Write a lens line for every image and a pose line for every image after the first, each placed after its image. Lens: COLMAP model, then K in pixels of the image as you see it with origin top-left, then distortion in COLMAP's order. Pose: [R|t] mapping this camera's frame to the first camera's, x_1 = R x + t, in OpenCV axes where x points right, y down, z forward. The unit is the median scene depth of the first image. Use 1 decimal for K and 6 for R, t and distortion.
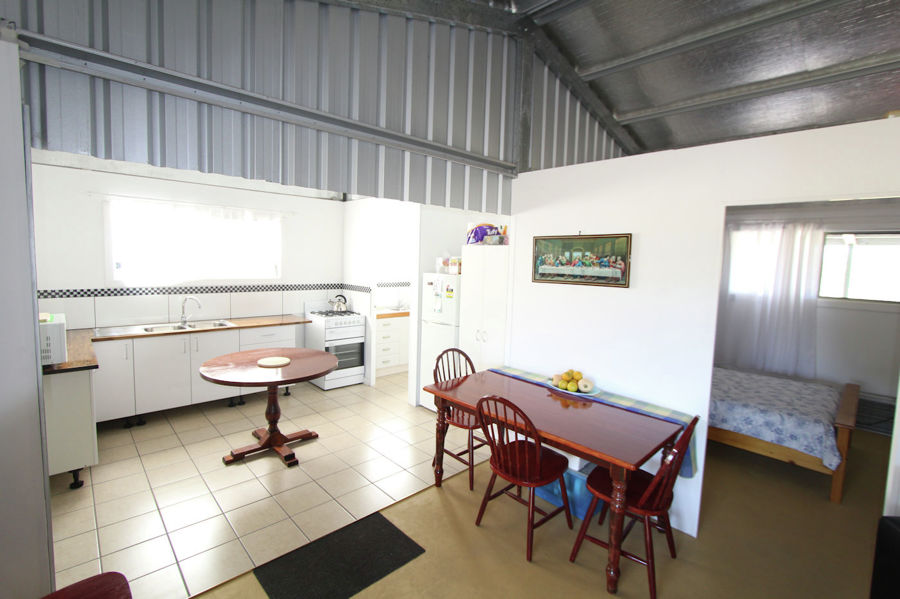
lens RADIAL K [[412.3, 0, 445.1], [0, 412.3, 298.4], [0, 0, 1]] dist [-0.023304, 0.000628]
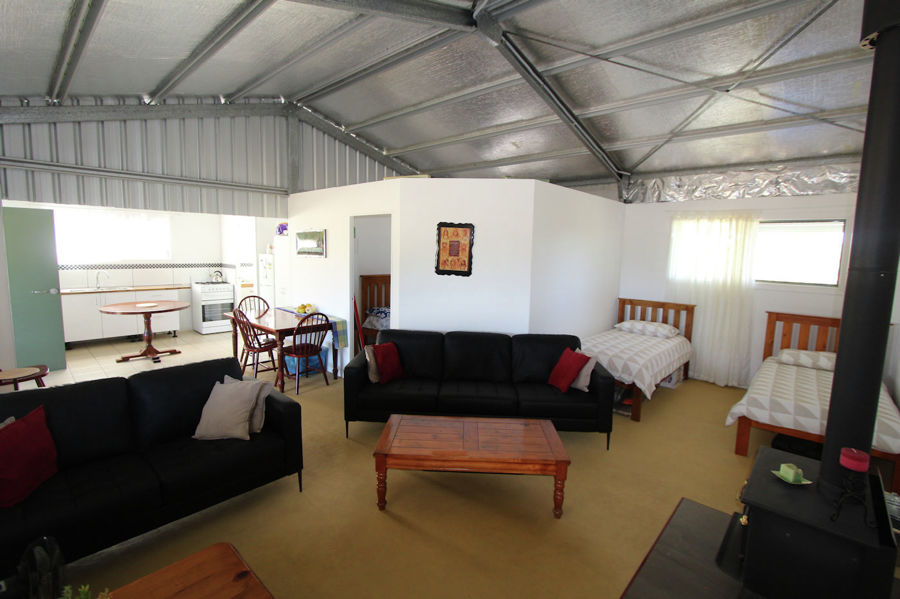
lens RADIAL K [[412.3, 0, 453.3], [0, 412.3, 296.6], [0, 0, 1]] dist [-0.023304, 0.000628]
pose [[0.996858, -0.017176, 0.077326, 0.476863], [0.015770, 0.999700, 0.018754, 0.070668], [-0.077625, -0.017476, 0.996829, -0.520189]]
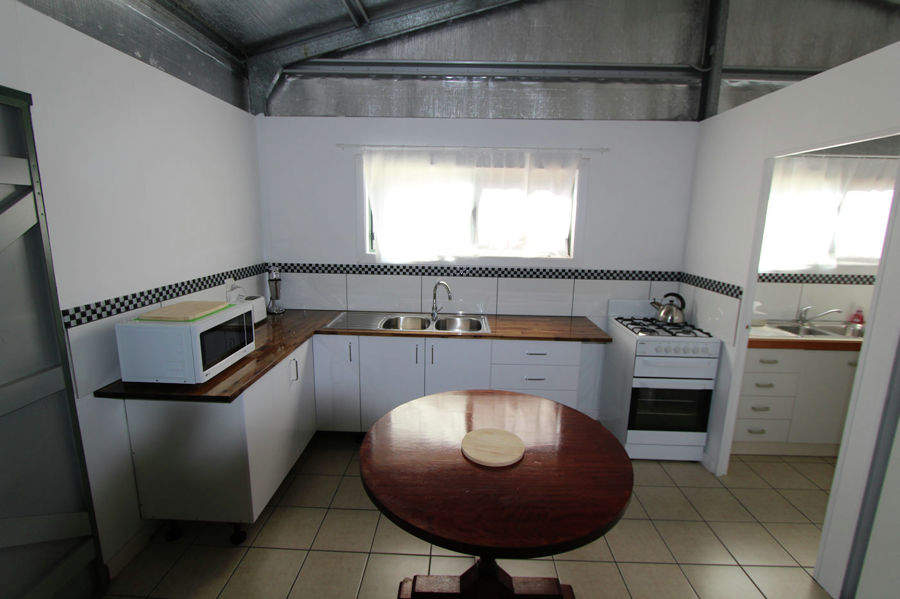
lens RADIAL K [[412.3, 0, 448.1], [0, 412.3, 297.6], [0, 0, 1]] dist [-0.023304, 0.000628]
pose [[0.716838, 0.116585, -0.687424, -0.096560], [-0.064225, 0.992771, 0.101398, -0.041076], [0.694276, -0.028537, 0.719143, 0.404262]]
